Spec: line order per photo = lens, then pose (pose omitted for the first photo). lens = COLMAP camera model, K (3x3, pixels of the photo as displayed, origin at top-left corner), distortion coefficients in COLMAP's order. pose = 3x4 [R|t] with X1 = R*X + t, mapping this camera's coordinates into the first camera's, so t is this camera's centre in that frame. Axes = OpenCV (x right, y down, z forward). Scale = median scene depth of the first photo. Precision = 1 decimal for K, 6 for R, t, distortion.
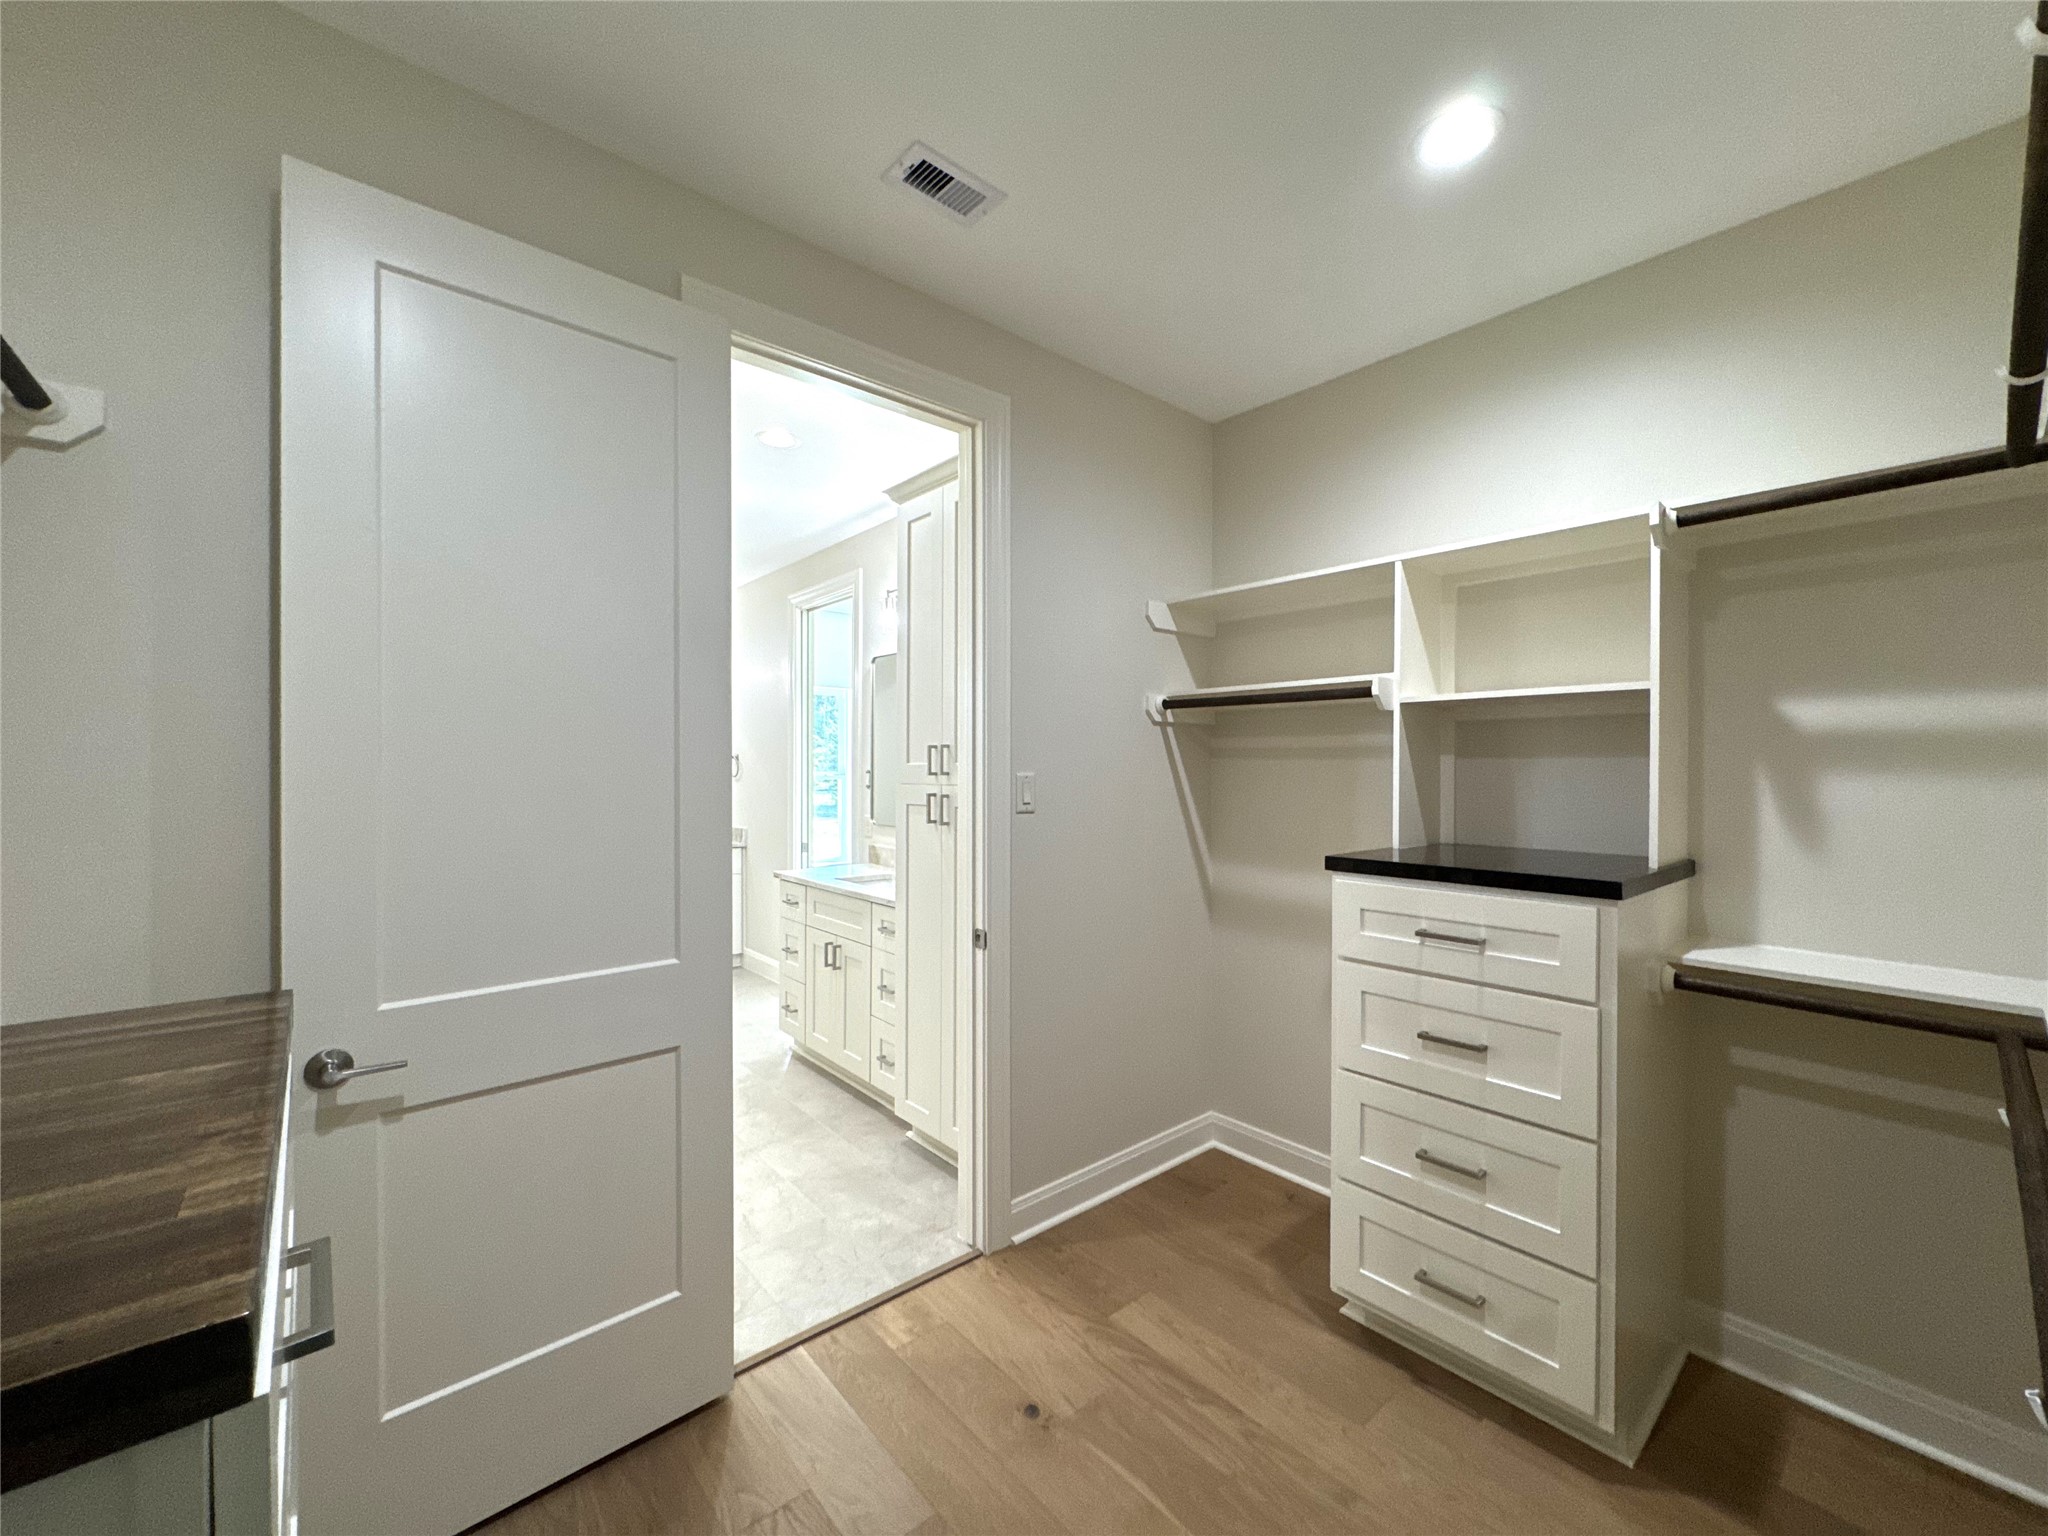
lens RADIAL K [[818.2, 0, 1020.7], [0, 818.2, 764.4], [0, 0, 1]] dist [-0.004404, -0.000462]
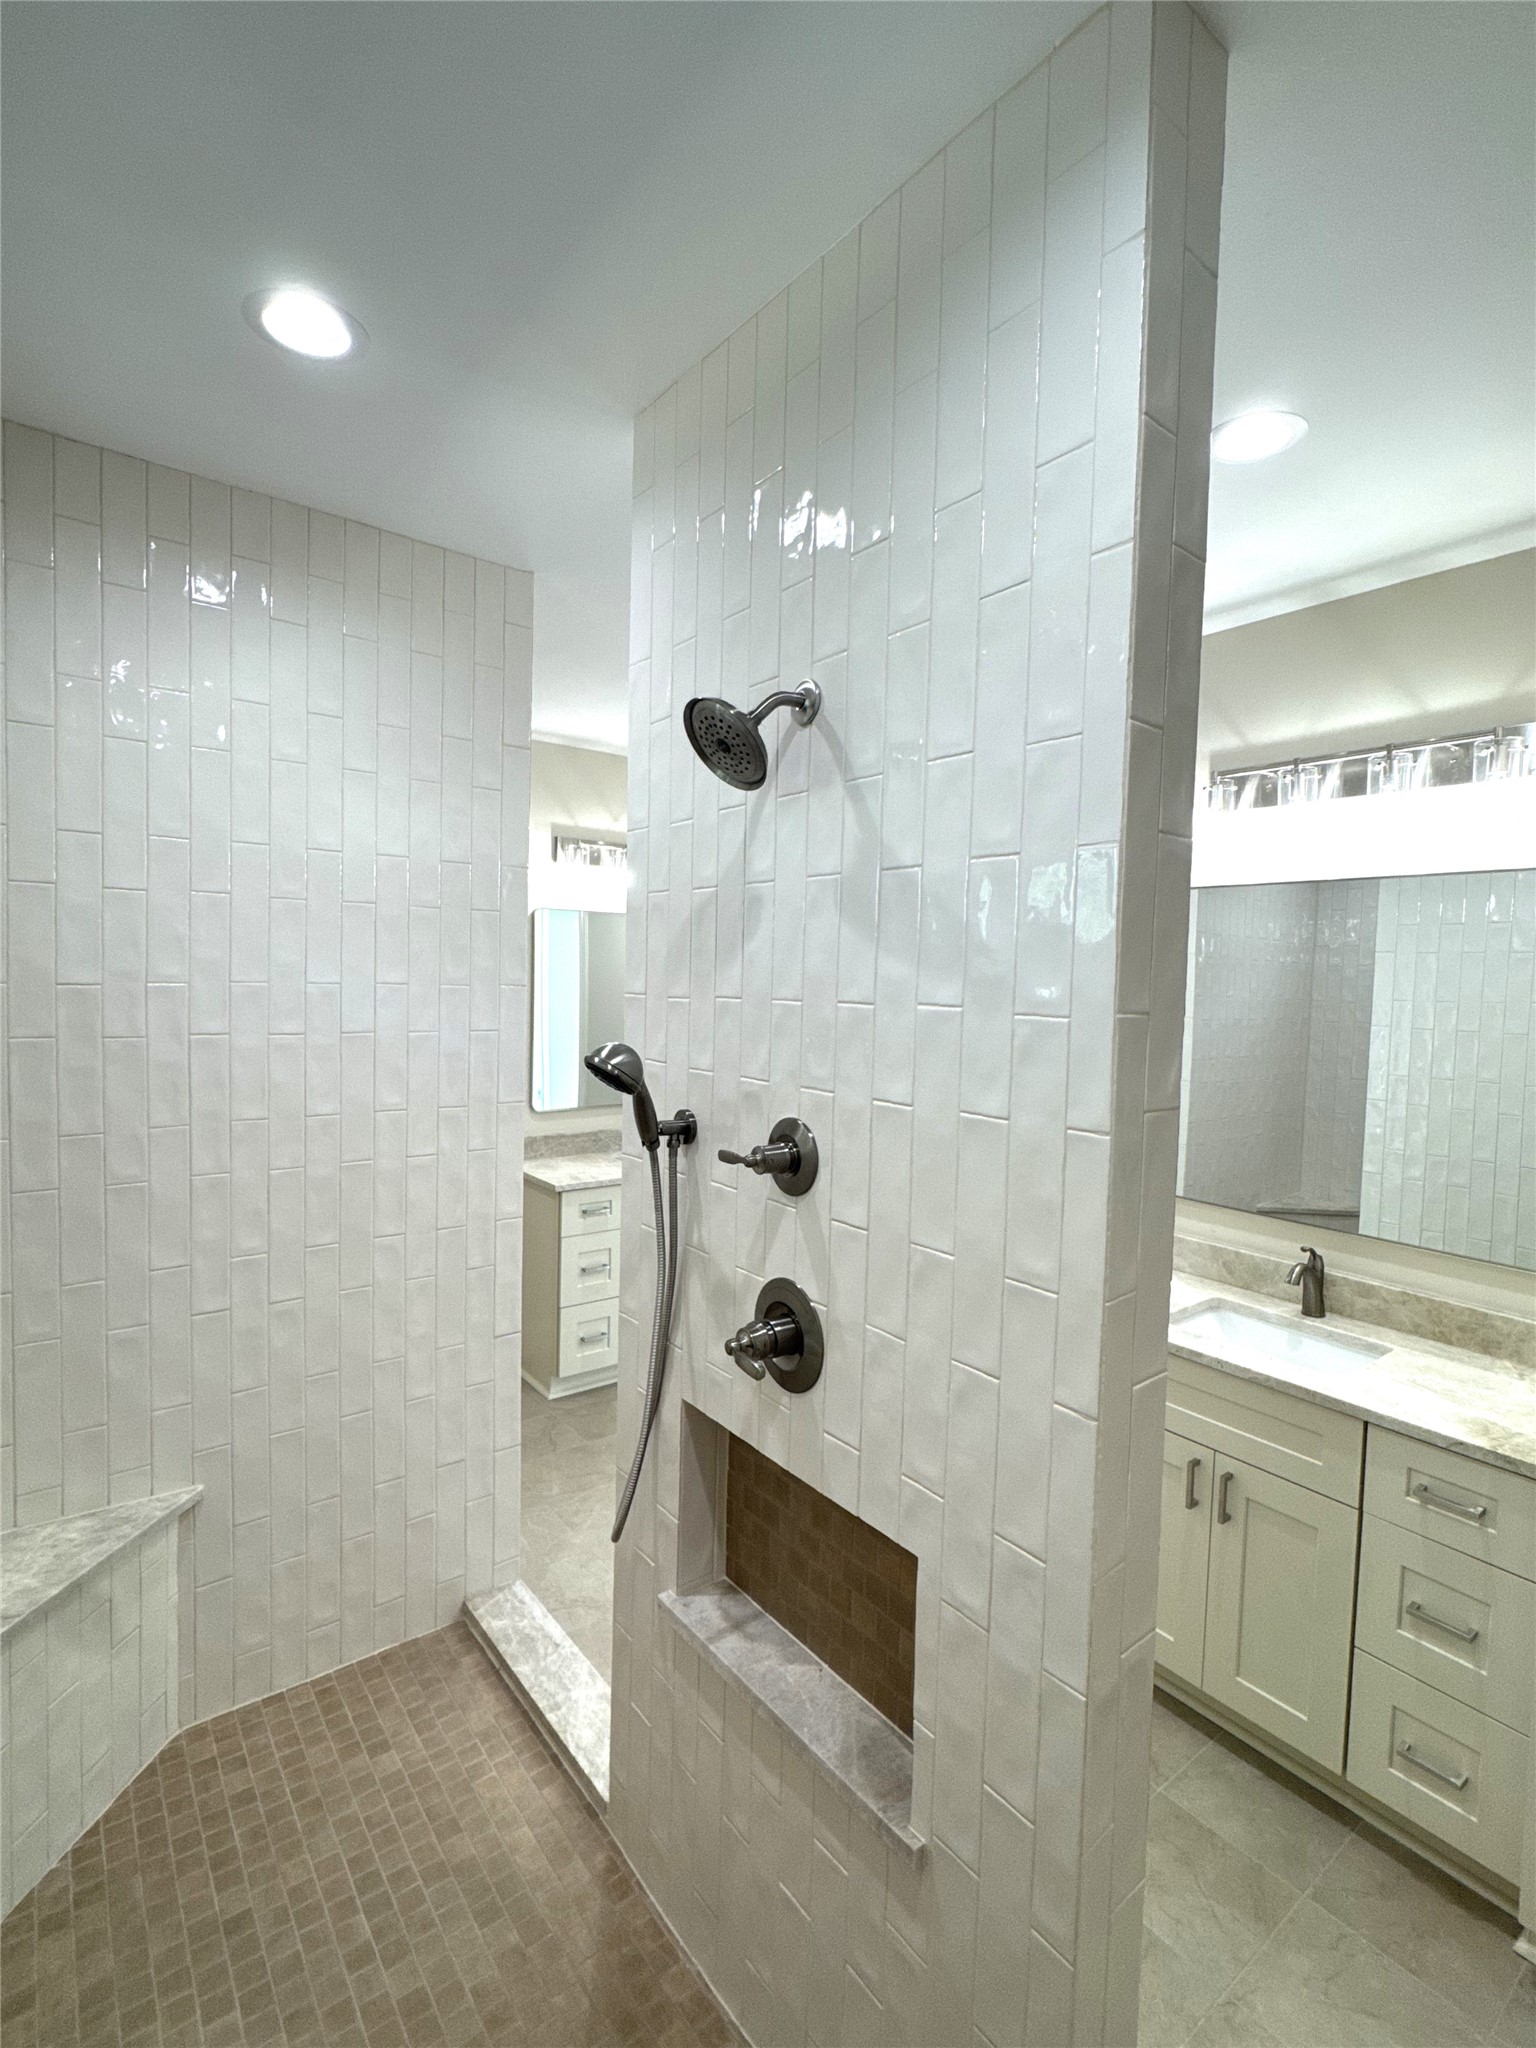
lens RADIAL K [[959.9, 0, 768.0], [0, 959.9, 1024.0], [0, 0, 1]] dist [-0.004535, -0.000513]
pose [[0.998198, 0.027747, -0.053214, -0.508235], [-0.024894, 0.998255, 0.053544, -0.087728], [0.054607, -0.052123, 0.997147, 0.422705]]
